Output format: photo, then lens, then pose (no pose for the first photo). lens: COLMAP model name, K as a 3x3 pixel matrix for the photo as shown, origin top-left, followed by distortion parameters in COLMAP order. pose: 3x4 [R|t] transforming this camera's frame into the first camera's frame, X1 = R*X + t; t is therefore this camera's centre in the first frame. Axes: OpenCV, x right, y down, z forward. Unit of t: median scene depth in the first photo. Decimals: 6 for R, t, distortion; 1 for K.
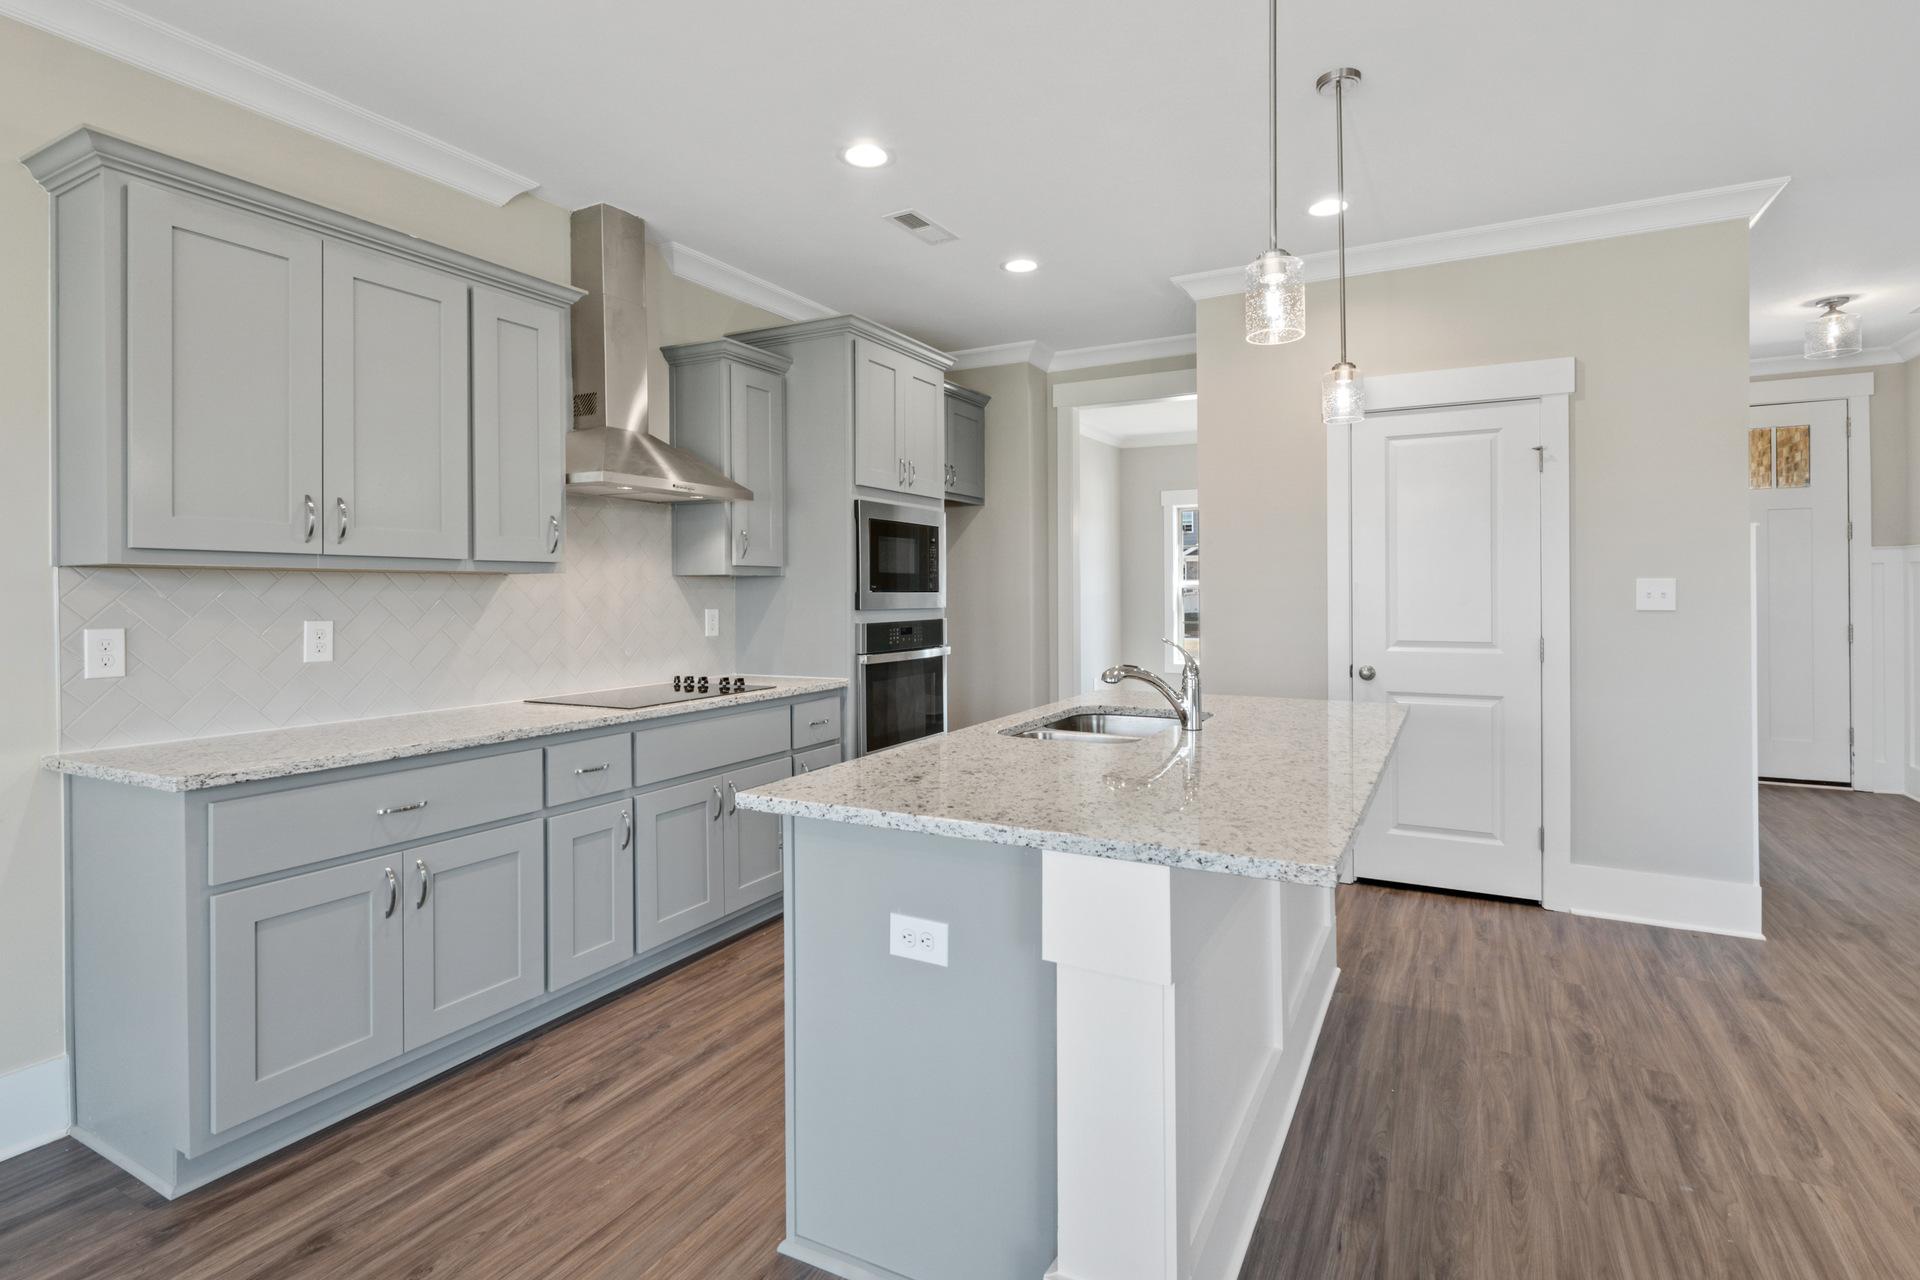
lens RADIAL K [[929.5, 0, 968.6], [0, 929.5, 589.5], [0, 0, 1]] dist [0.005392, -0.000072]
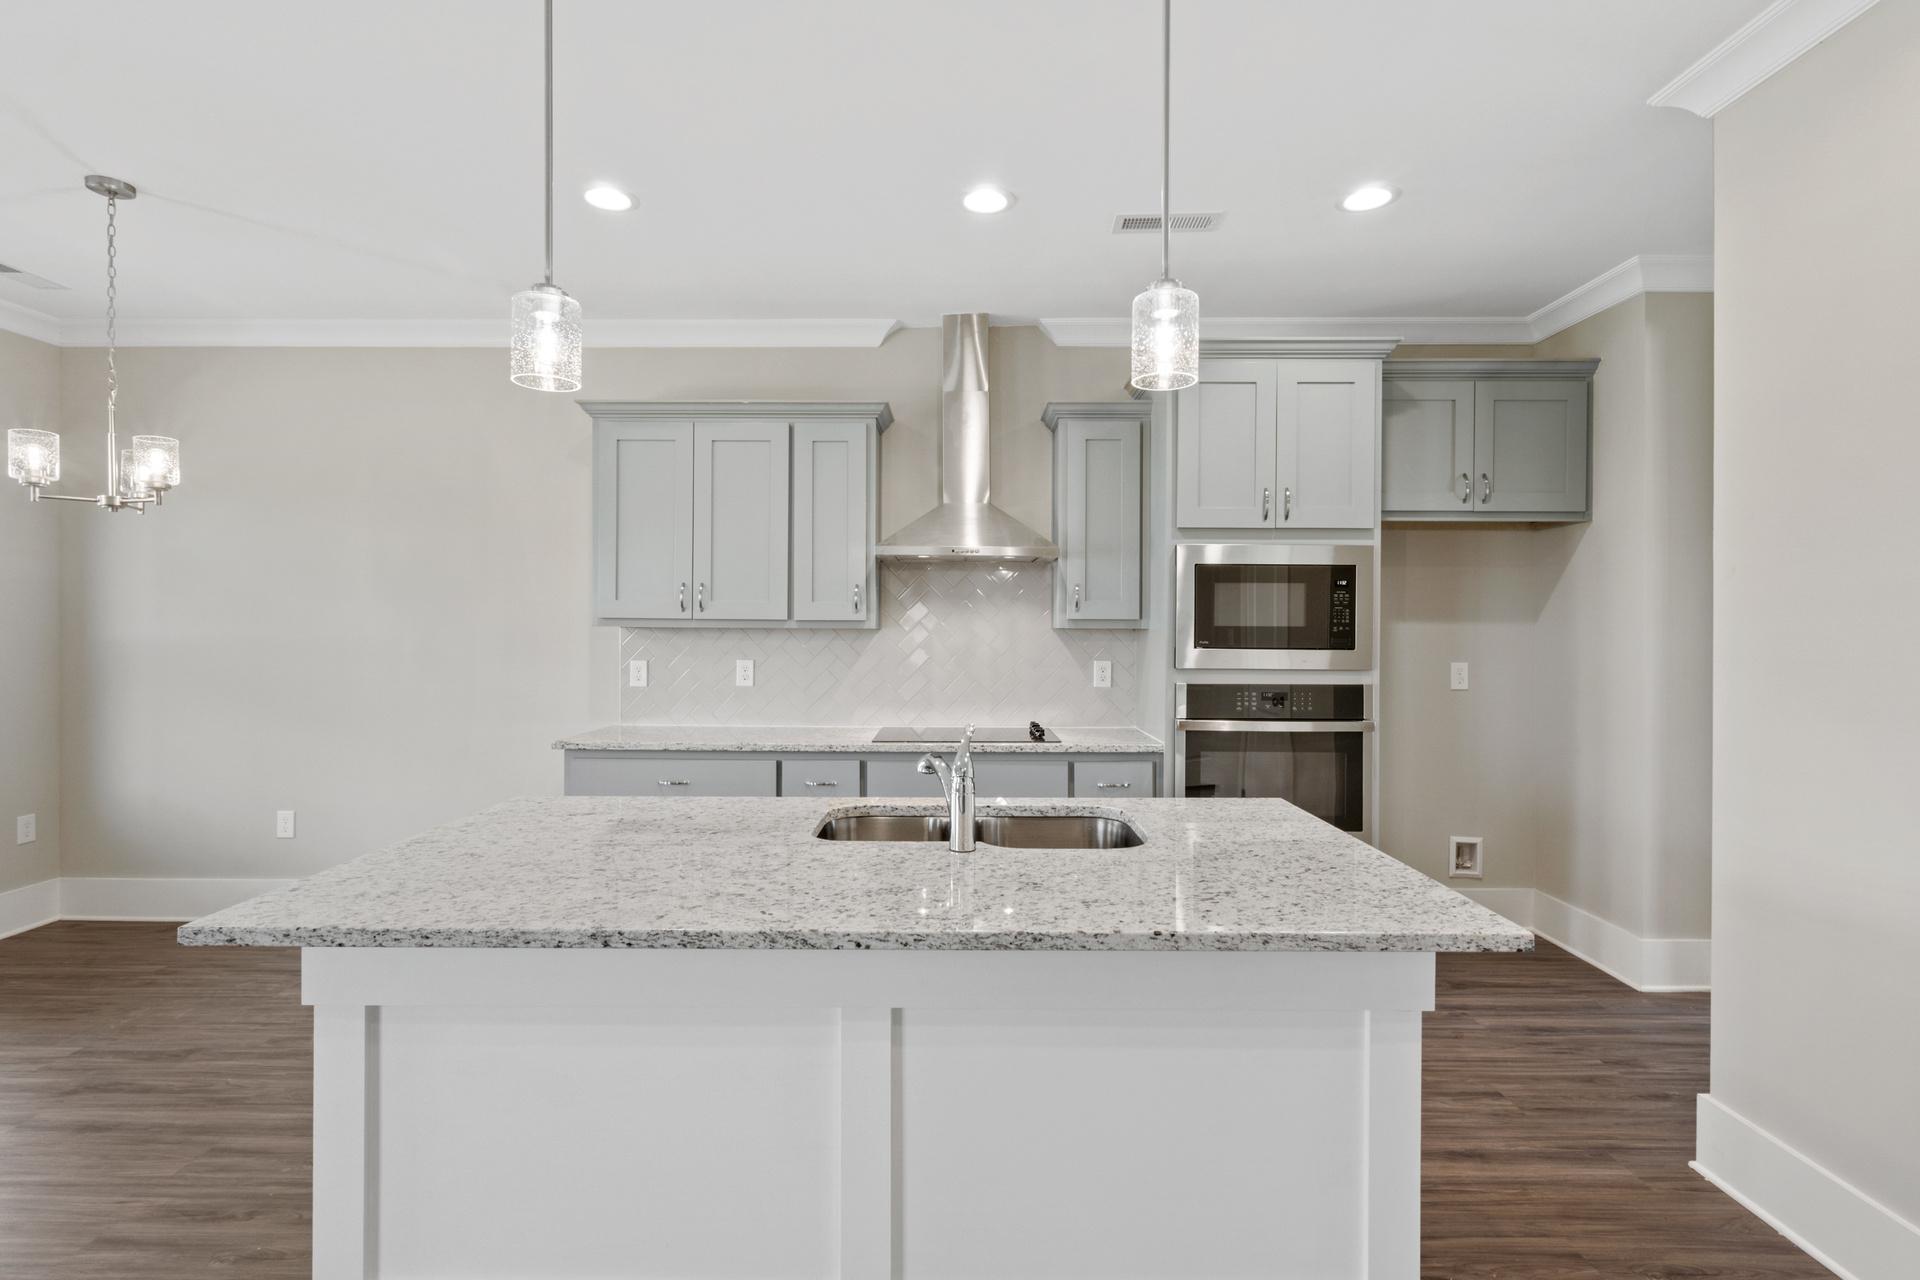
lens RADIAL K [[929.5, 0, 971.6], [0, 929.5, 631.3], [0, 0, 1]] dist [0.005392, -0.000072]
pose [[0.467984, 0.010200, -0.883678, 0.737916], [-0.004885, 0.999948, 0.008955, -0.025875], [0.883724, 0.000126, 0.468009, 0.527333]]
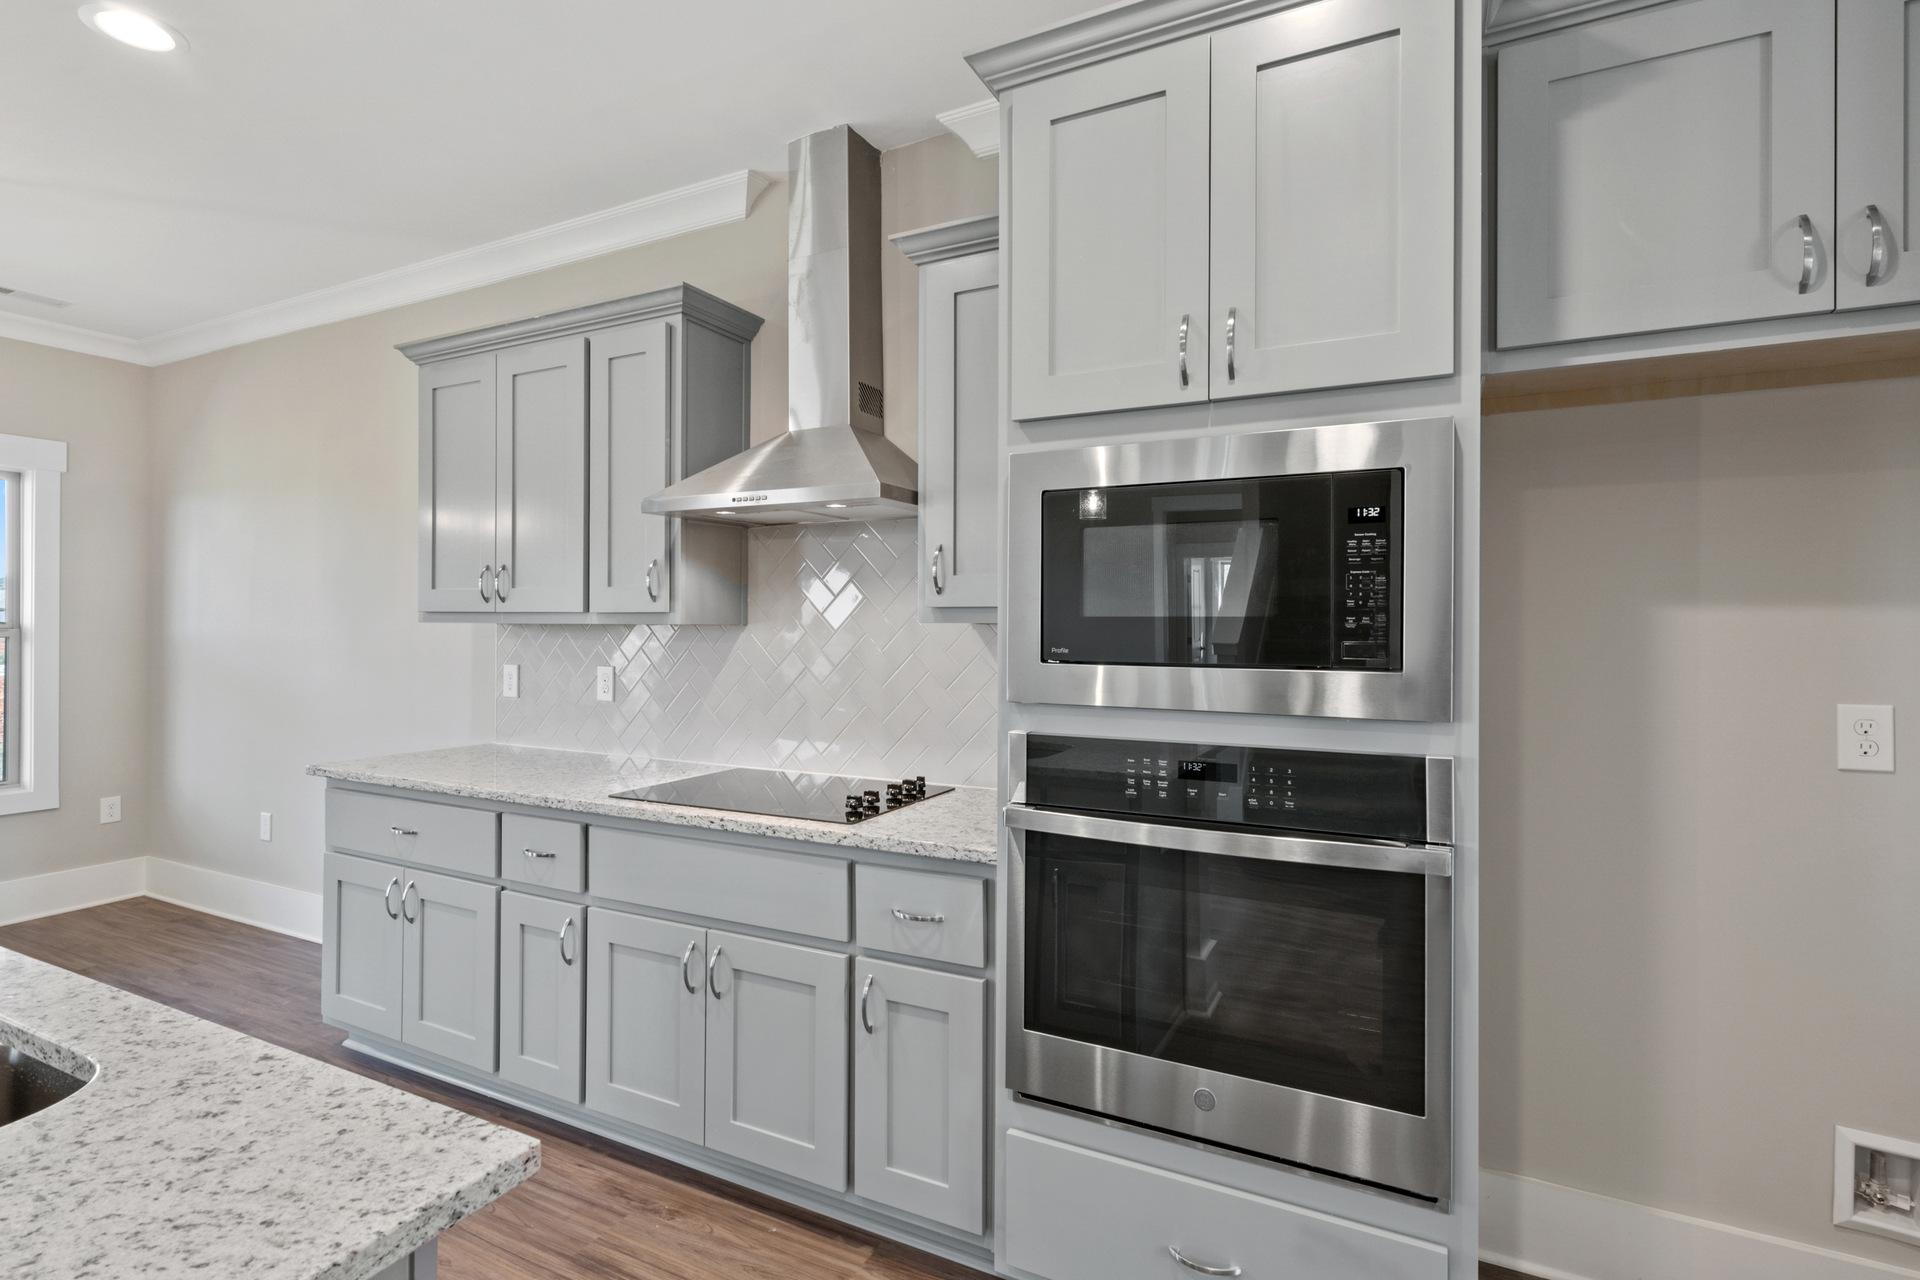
lens RADIAL K [[929.5, 0, 968.9], [0, 929.5, 626.8], [0, 0, 1]] dist [0.005392, -0.000072]
pose [[0.019671, 0.005662, -0.999790, 0.420108], [-0.001408, 0.999983, 0.005636, -0.020615], [0.999806, 0.001297, 0.019679, 1.245167]]
